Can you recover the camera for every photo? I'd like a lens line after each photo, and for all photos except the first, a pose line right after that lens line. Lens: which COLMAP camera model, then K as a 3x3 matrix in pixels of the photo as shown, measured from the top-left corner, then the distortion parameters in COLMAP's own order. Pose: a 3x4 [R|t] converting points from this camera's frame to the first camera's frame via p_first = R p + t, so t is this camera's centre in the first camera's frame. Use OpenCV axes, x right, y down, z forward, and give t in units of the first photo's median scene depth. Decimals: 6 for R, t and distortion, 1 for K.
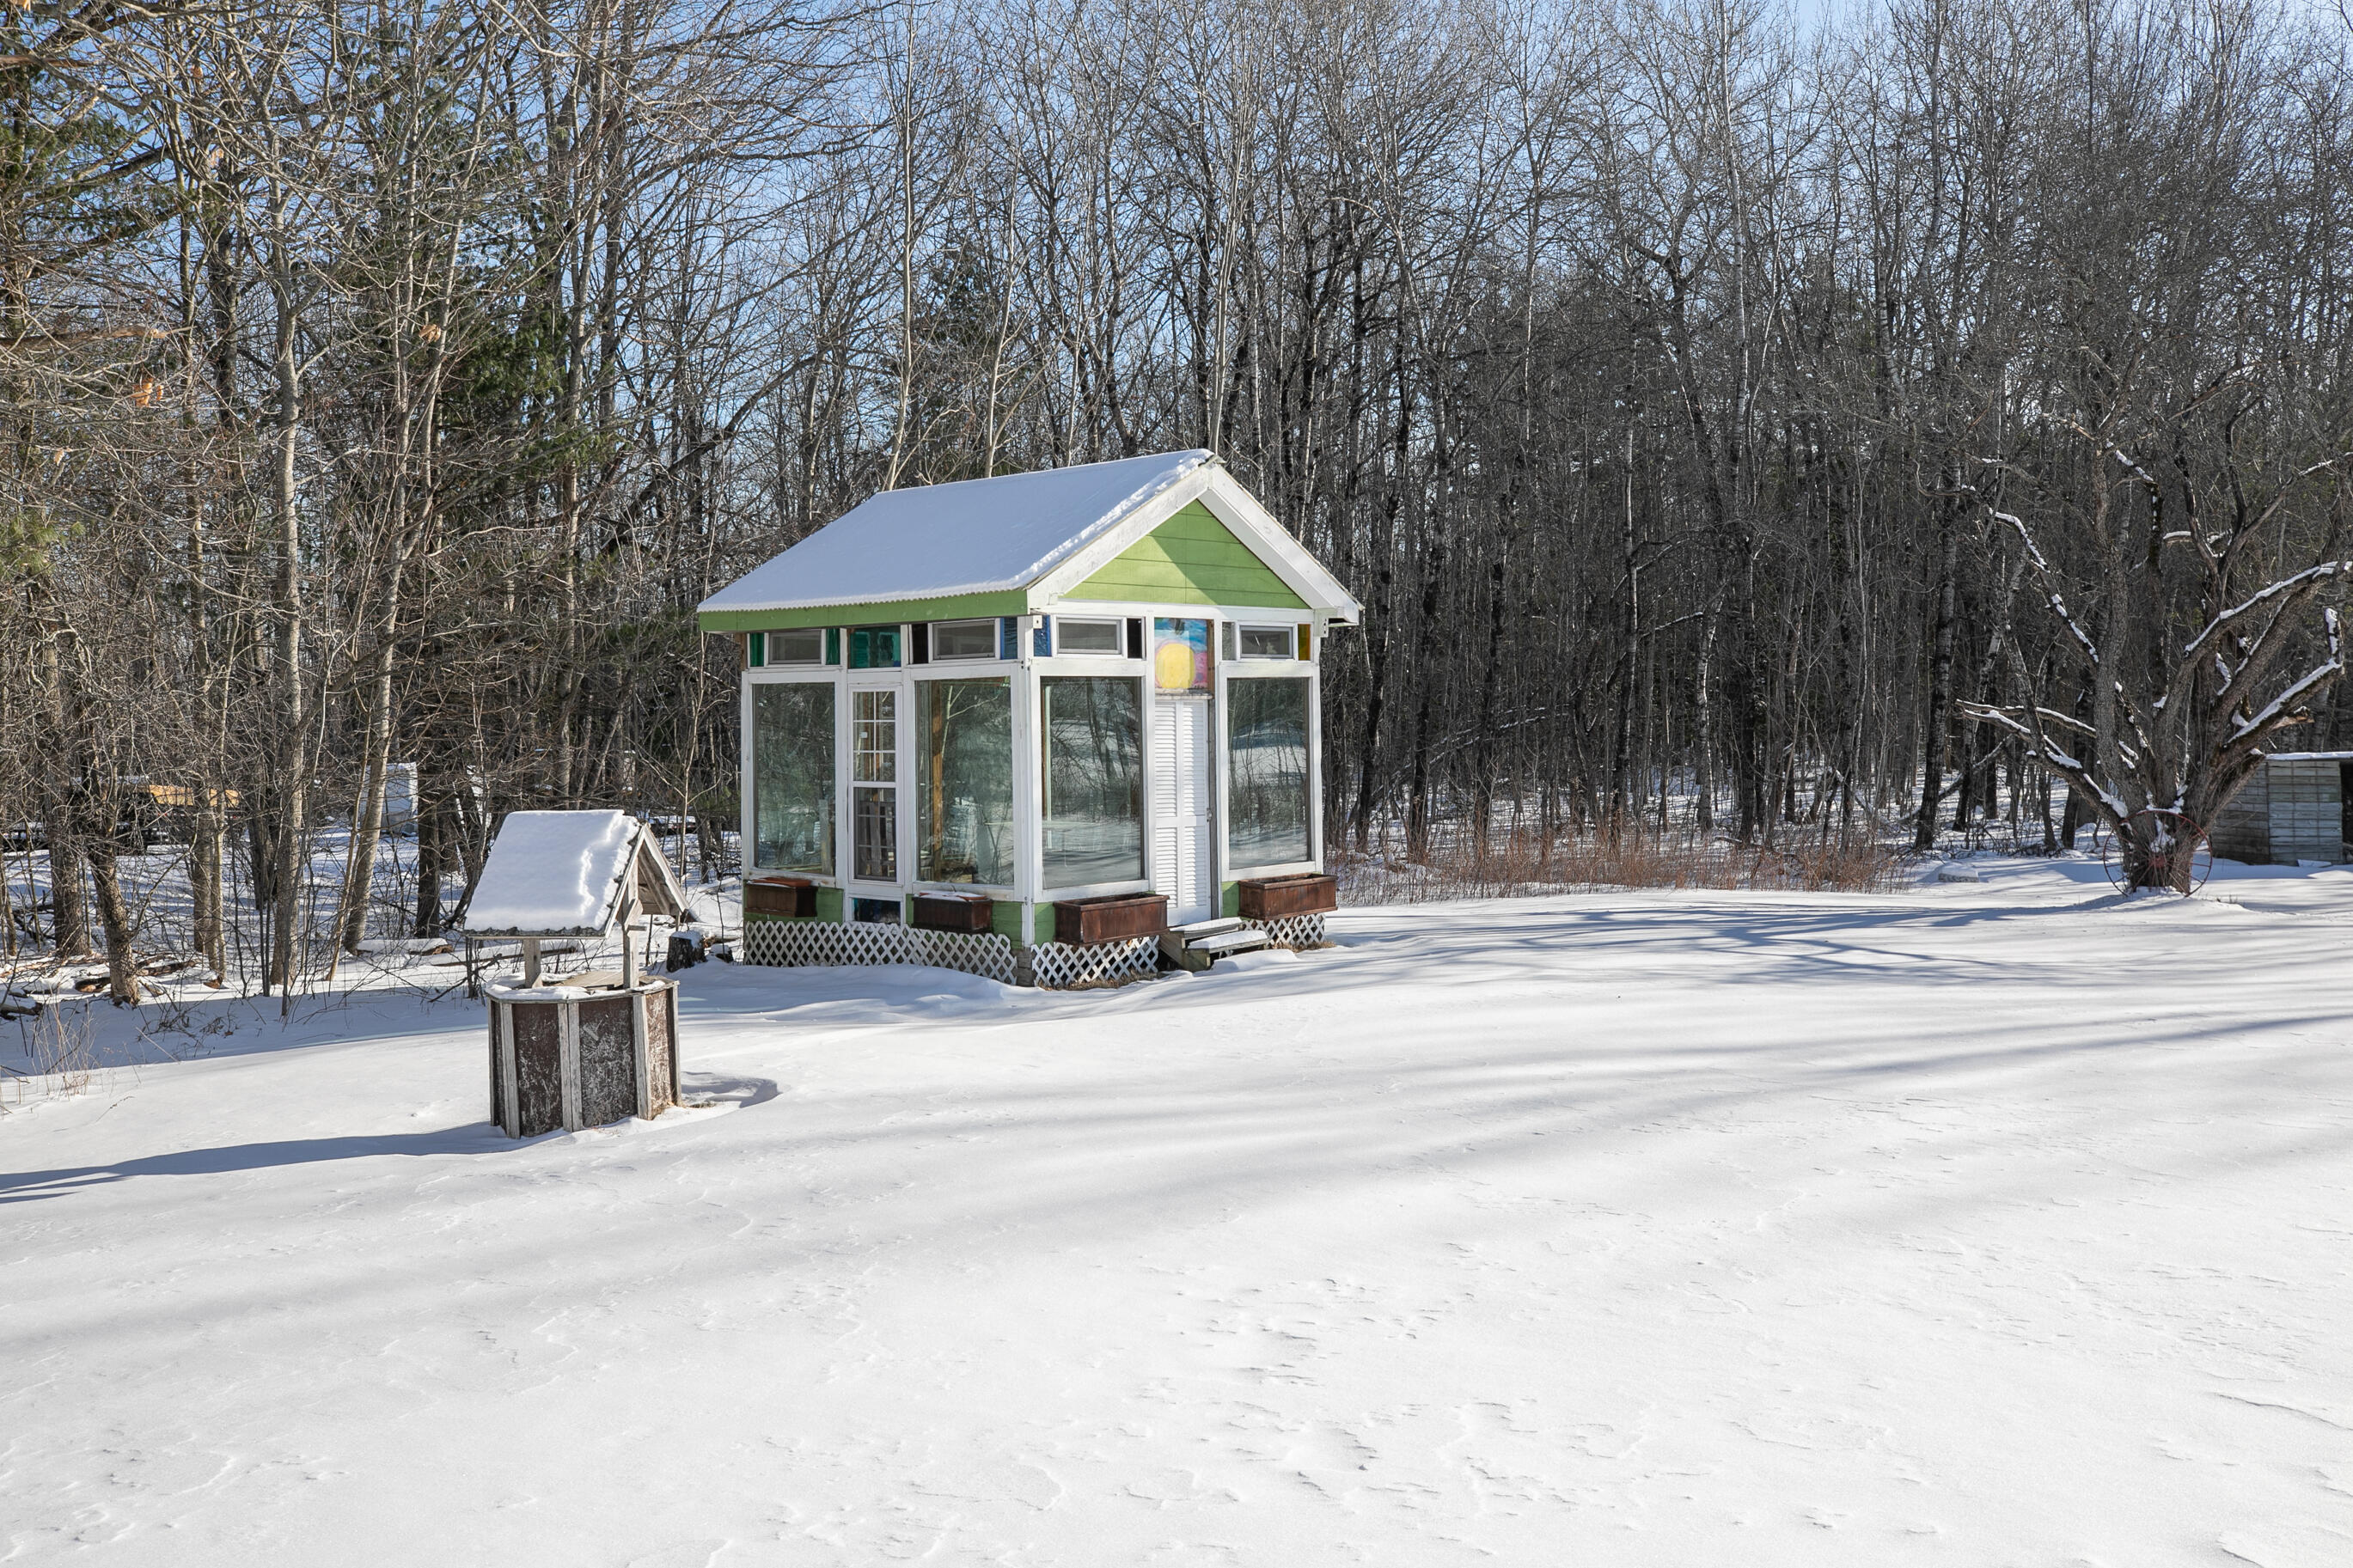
lens RADIAL K [[2011.7, 0, 1161.8], [0, 2011.7, 778.8], [0, 0, 1]] dist [0.015997, 0.008908]
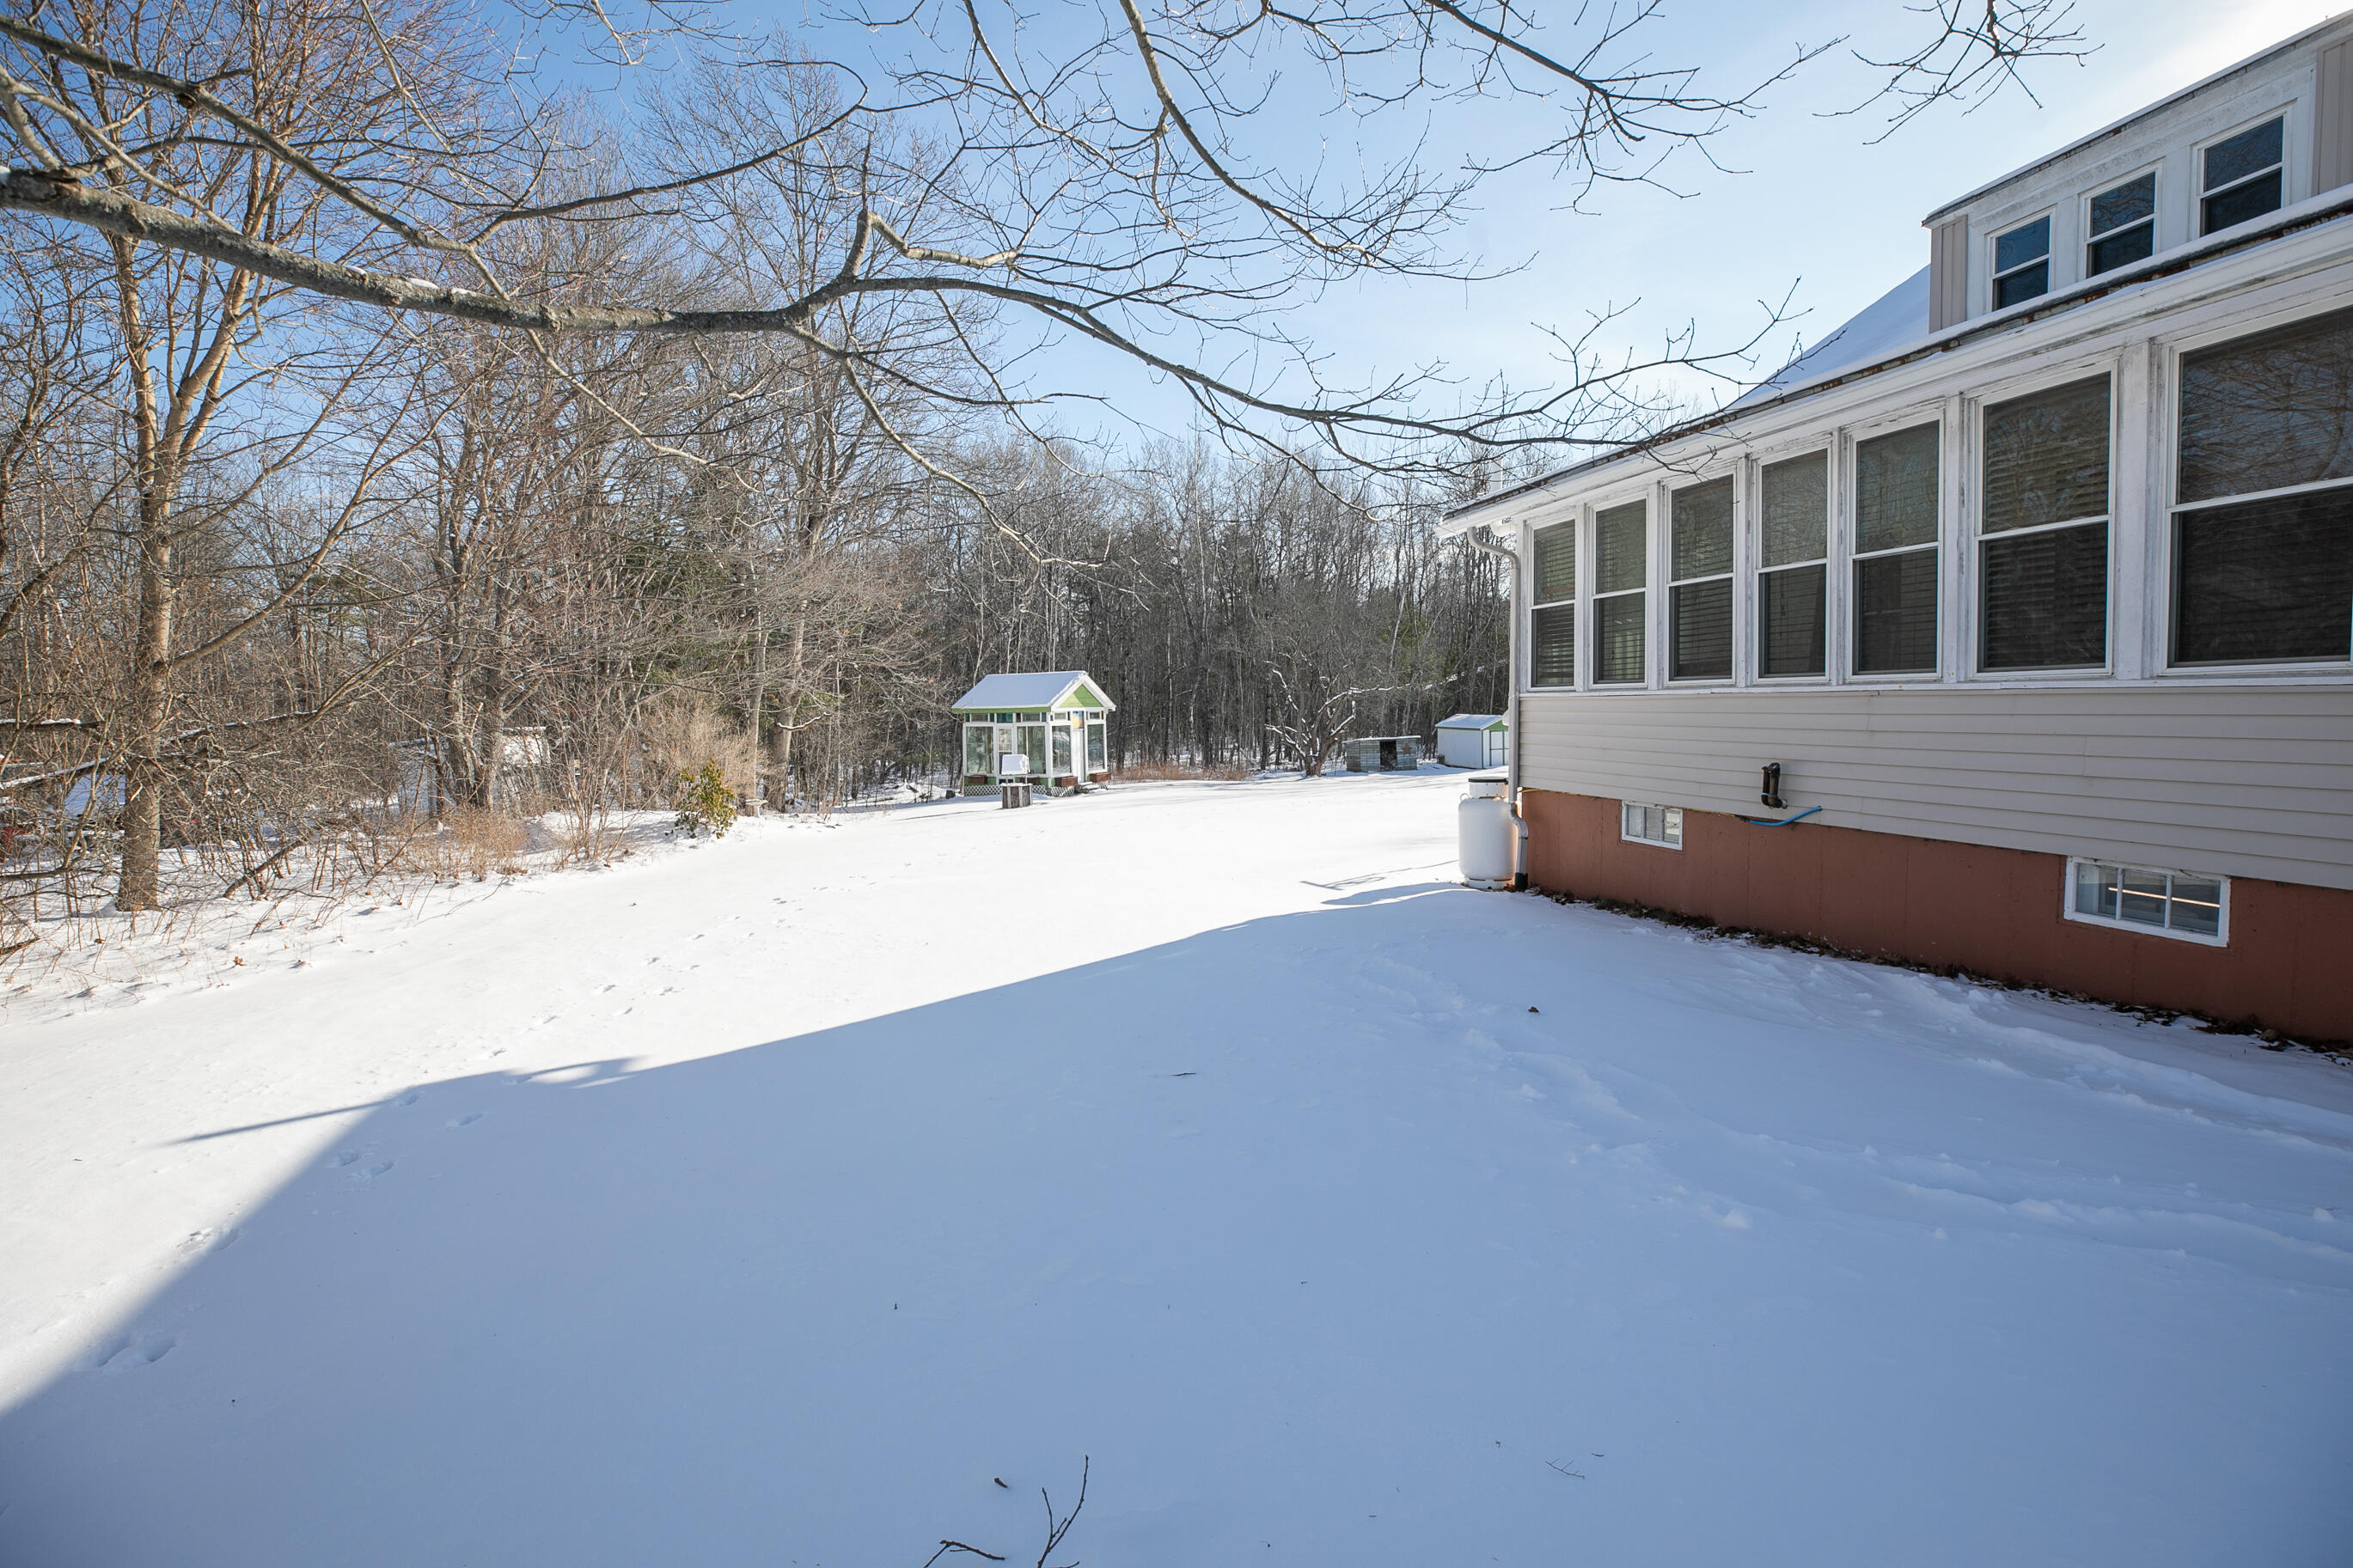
lens RADIAL K [[1076.5, 0, 1166.6], [0, 1076.5, 786.0], [0, 0, 1]] dist [-0.039833, 0.011348]
pose [[0.969868, -0.019571, 0.242844, -0.351403], [0.011747, 0.999365, 0.033626, 0.003889], [-0.243348, -0.029760, 0.969482, -1.203204]]
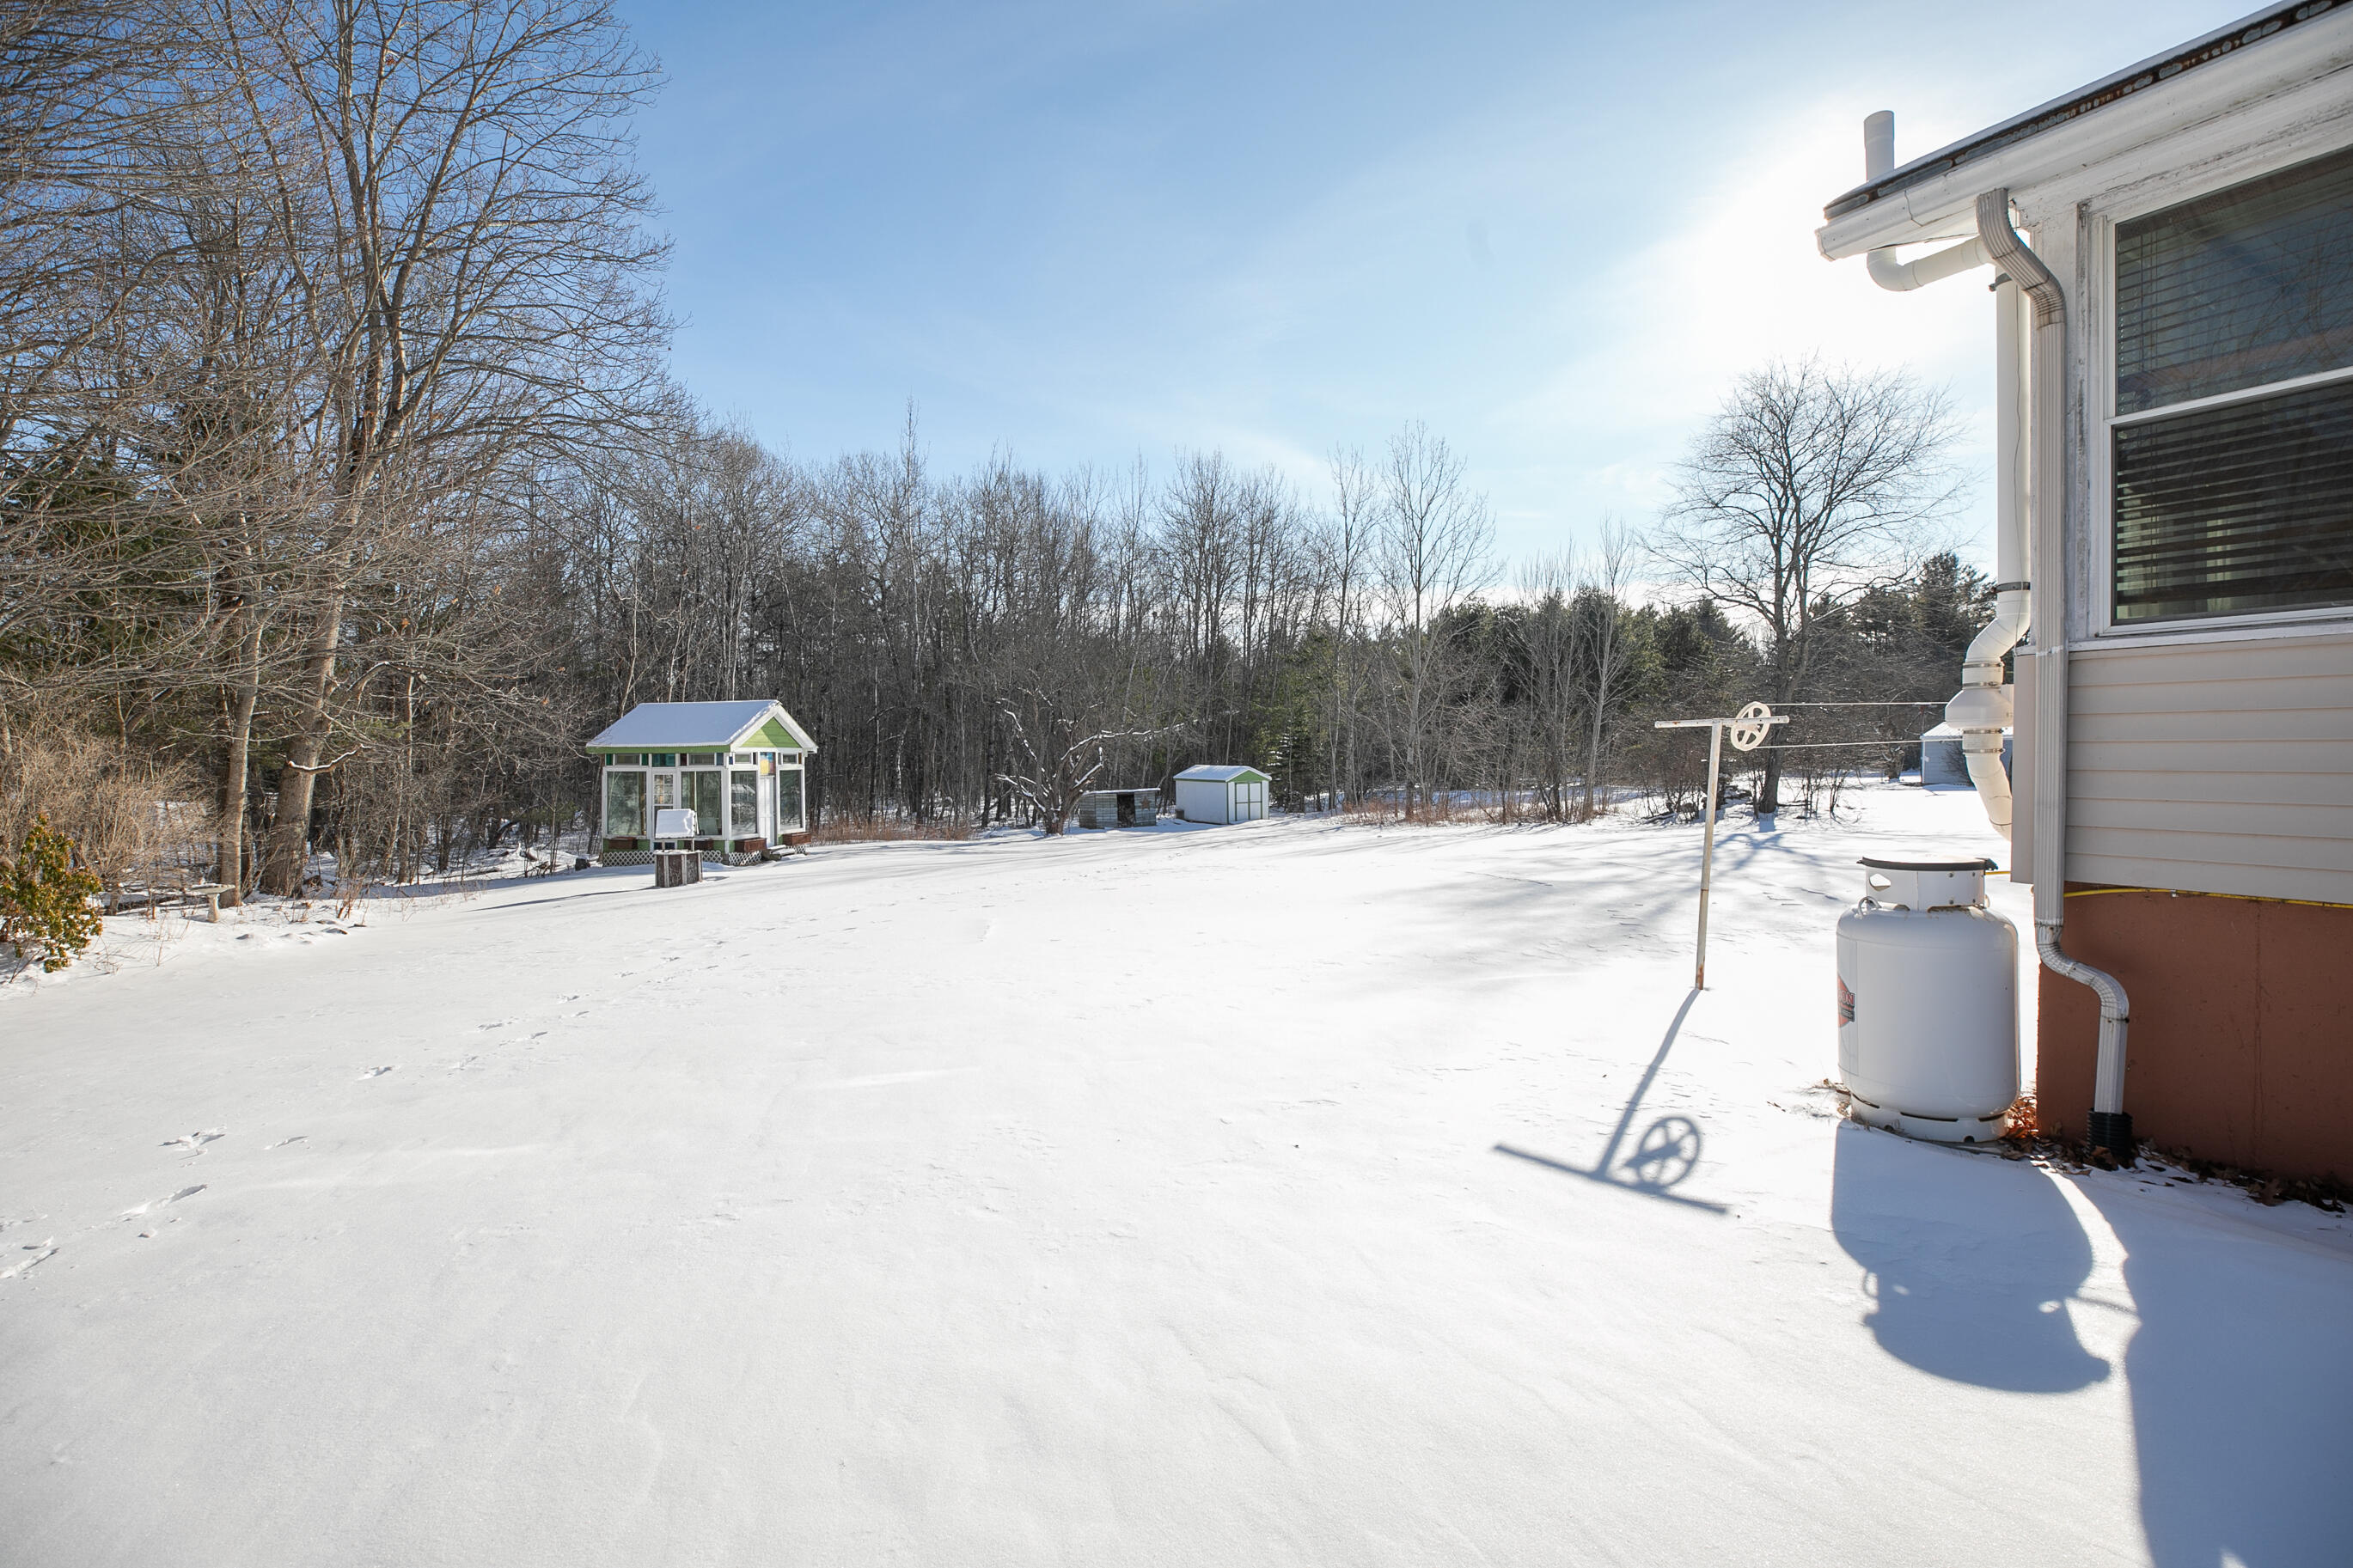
lens RADIAL K [[1076.5, 0, 1162.9], [0, 1076.5, 779.8], [0, 0, 1]] dist [-0.039833, 0.011348]
pose [[0.863956, -0.000786, 0.503566, -0.297886], [0.012700, 0.999715, -0.020228, 0.006990], [-0.503407, 0.023871, 0.863720, -0.773127]]
